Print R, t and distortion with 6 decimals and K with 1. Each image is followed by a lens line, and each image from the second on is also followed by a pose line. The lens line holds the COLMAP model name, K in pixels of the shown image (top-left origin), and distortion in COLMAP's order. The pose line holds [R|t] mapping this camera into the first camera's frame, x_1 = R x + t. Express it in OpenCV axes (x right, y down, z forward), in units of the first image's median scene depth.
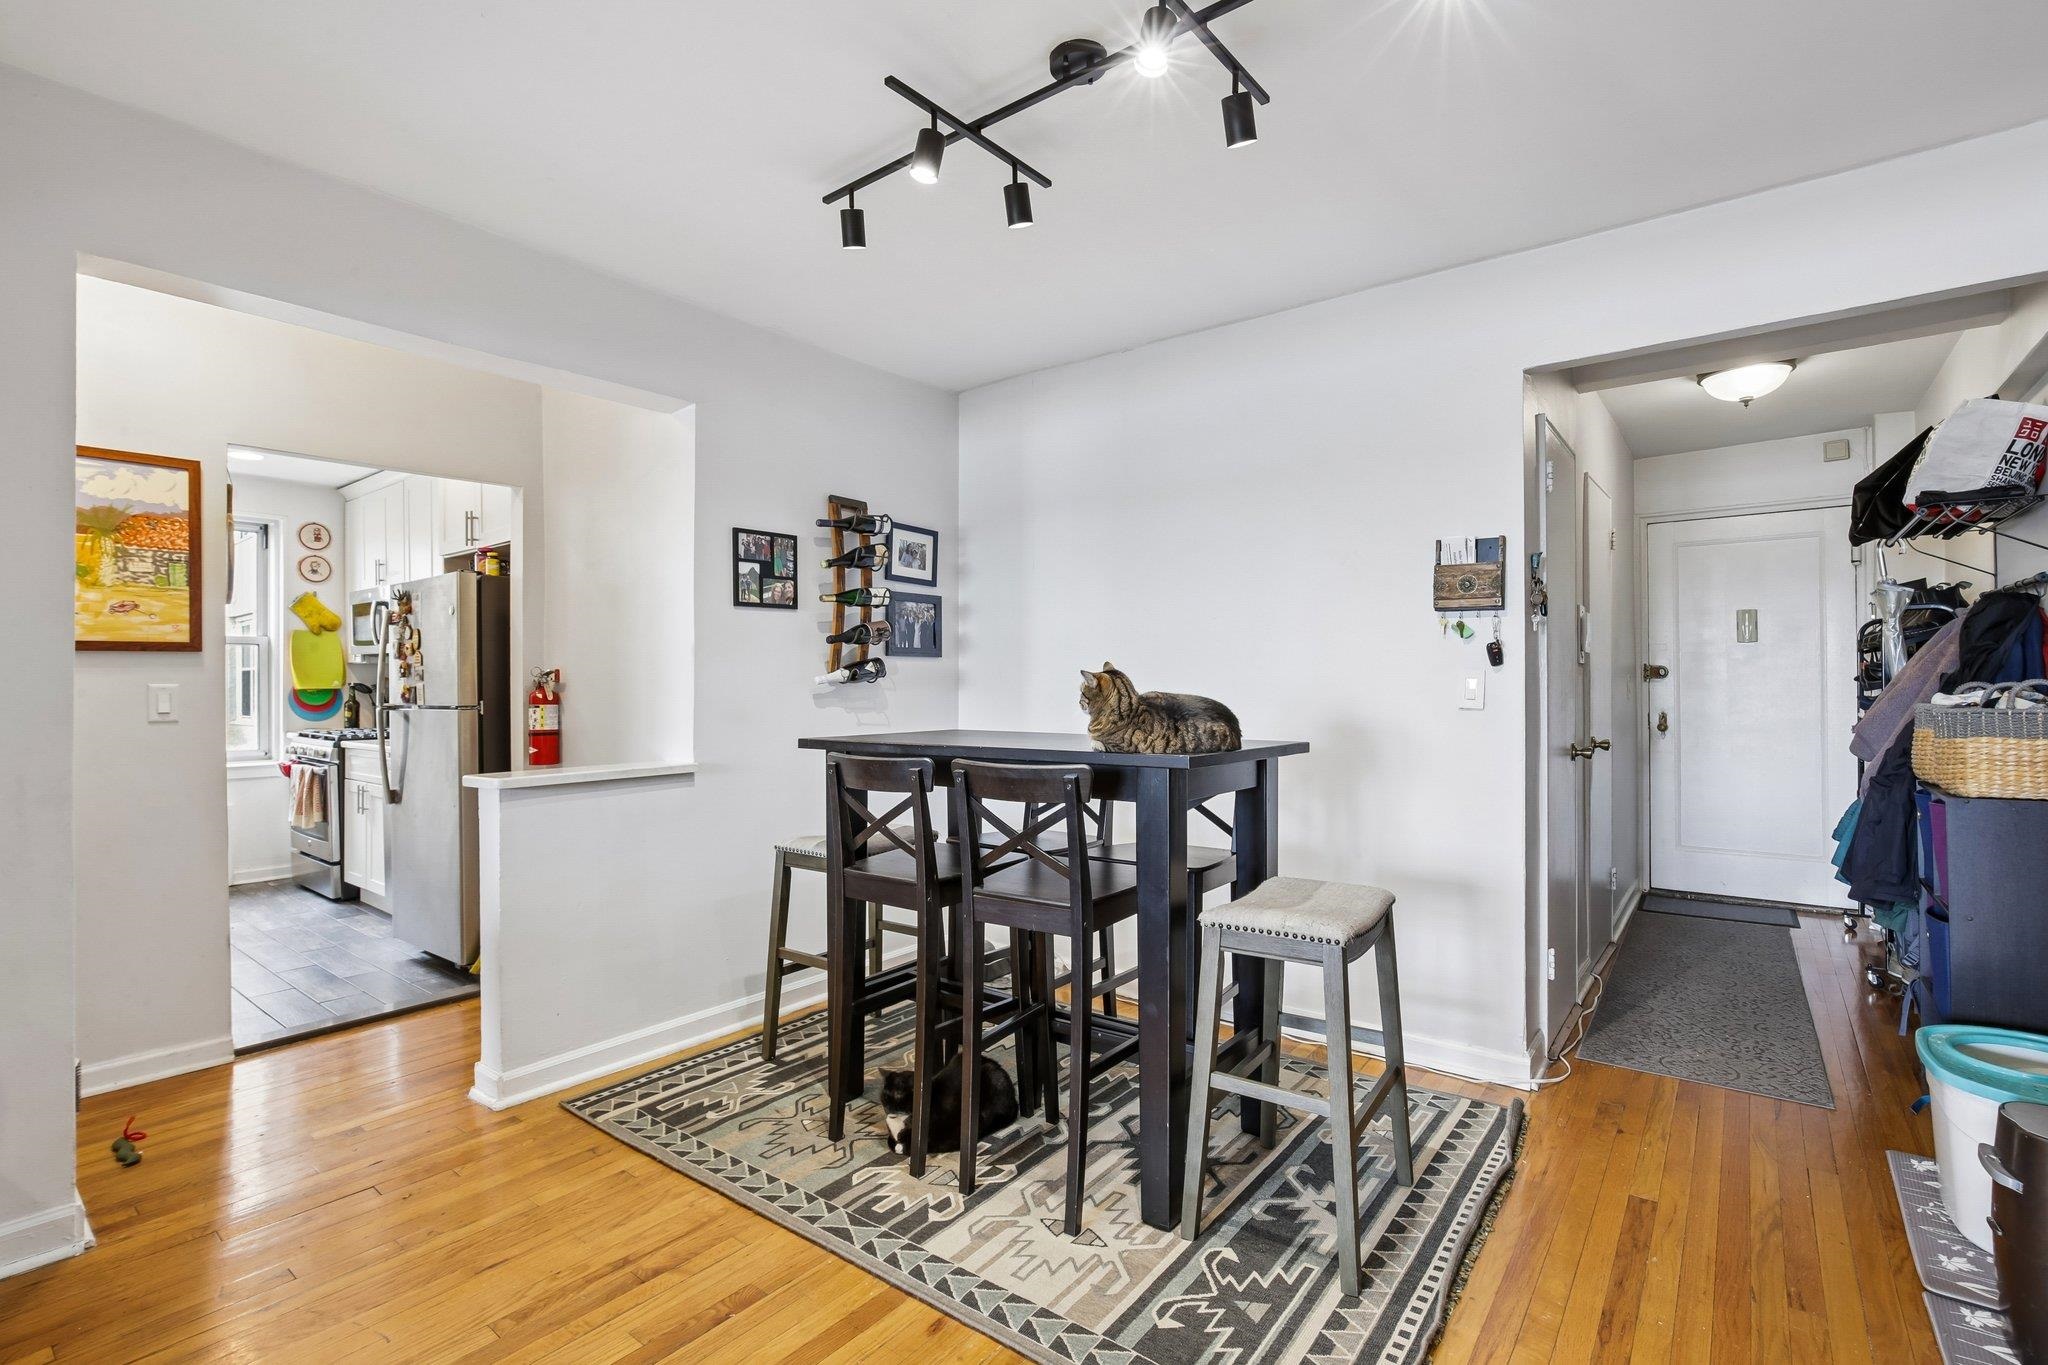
lens RADIAL K [[944.0, 0, 1028.1], [0, 944.0, 682.3], [0, 0, 1]] dist [-0.019420, 0.001285]
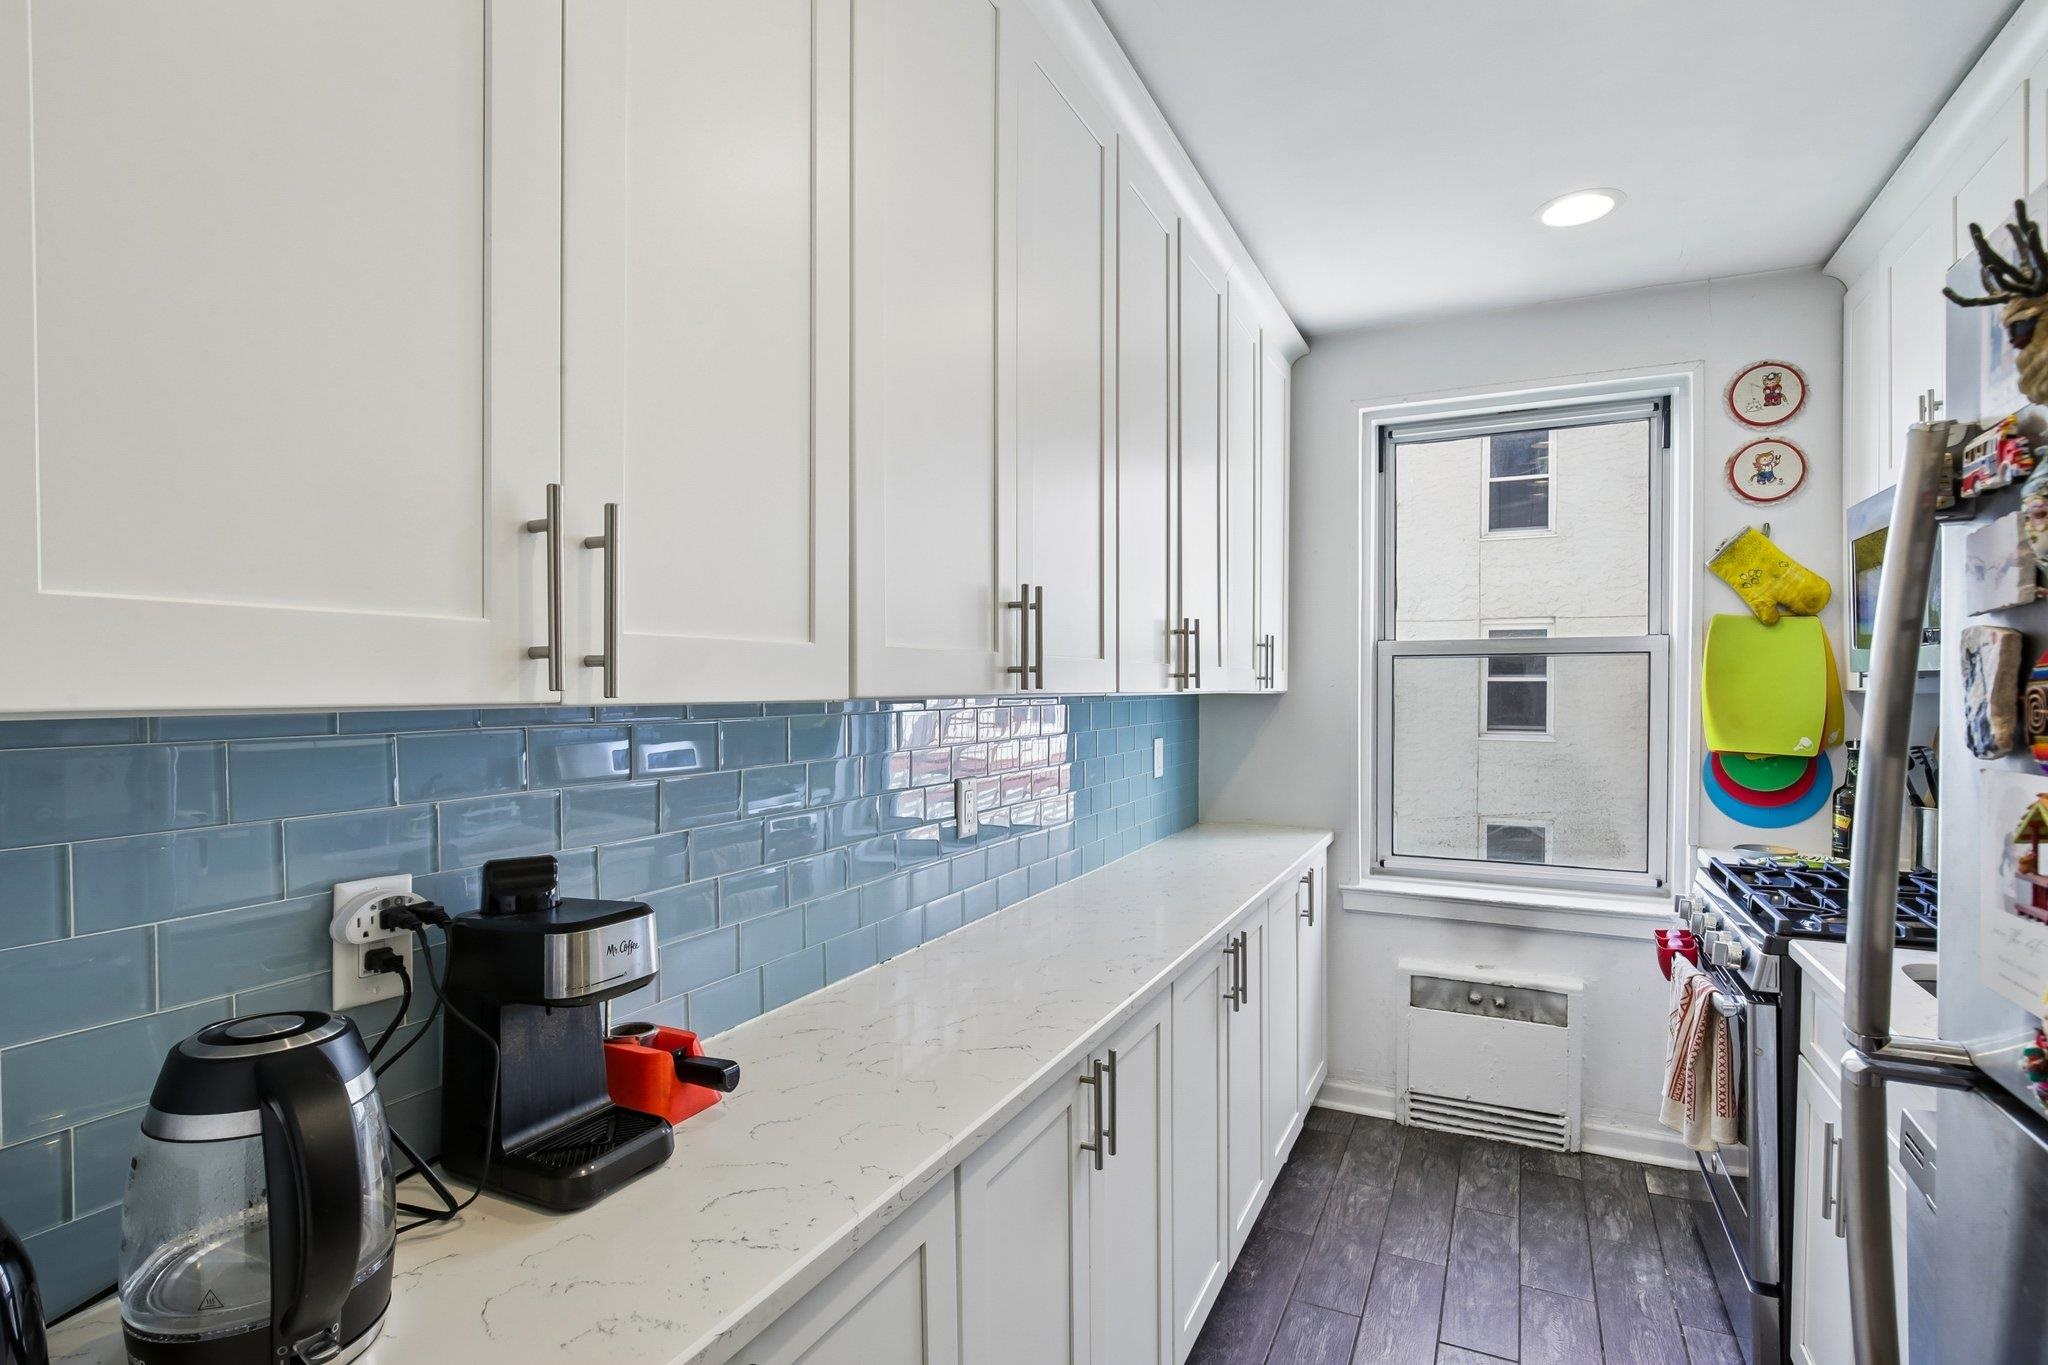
lens RADIAL K [[995.8, 0, 1026.4], [0, 995.8, 691.9], [0, 0, 1]] dist [-0.005099, -0.000462]
pose [[0.210096, 0.013033, -0.977594, -0.392176], [-0.008089, 0.999900, 0.011592, -0.023071], [0.977647, 0.005472, 0.210180, 0.577766]]
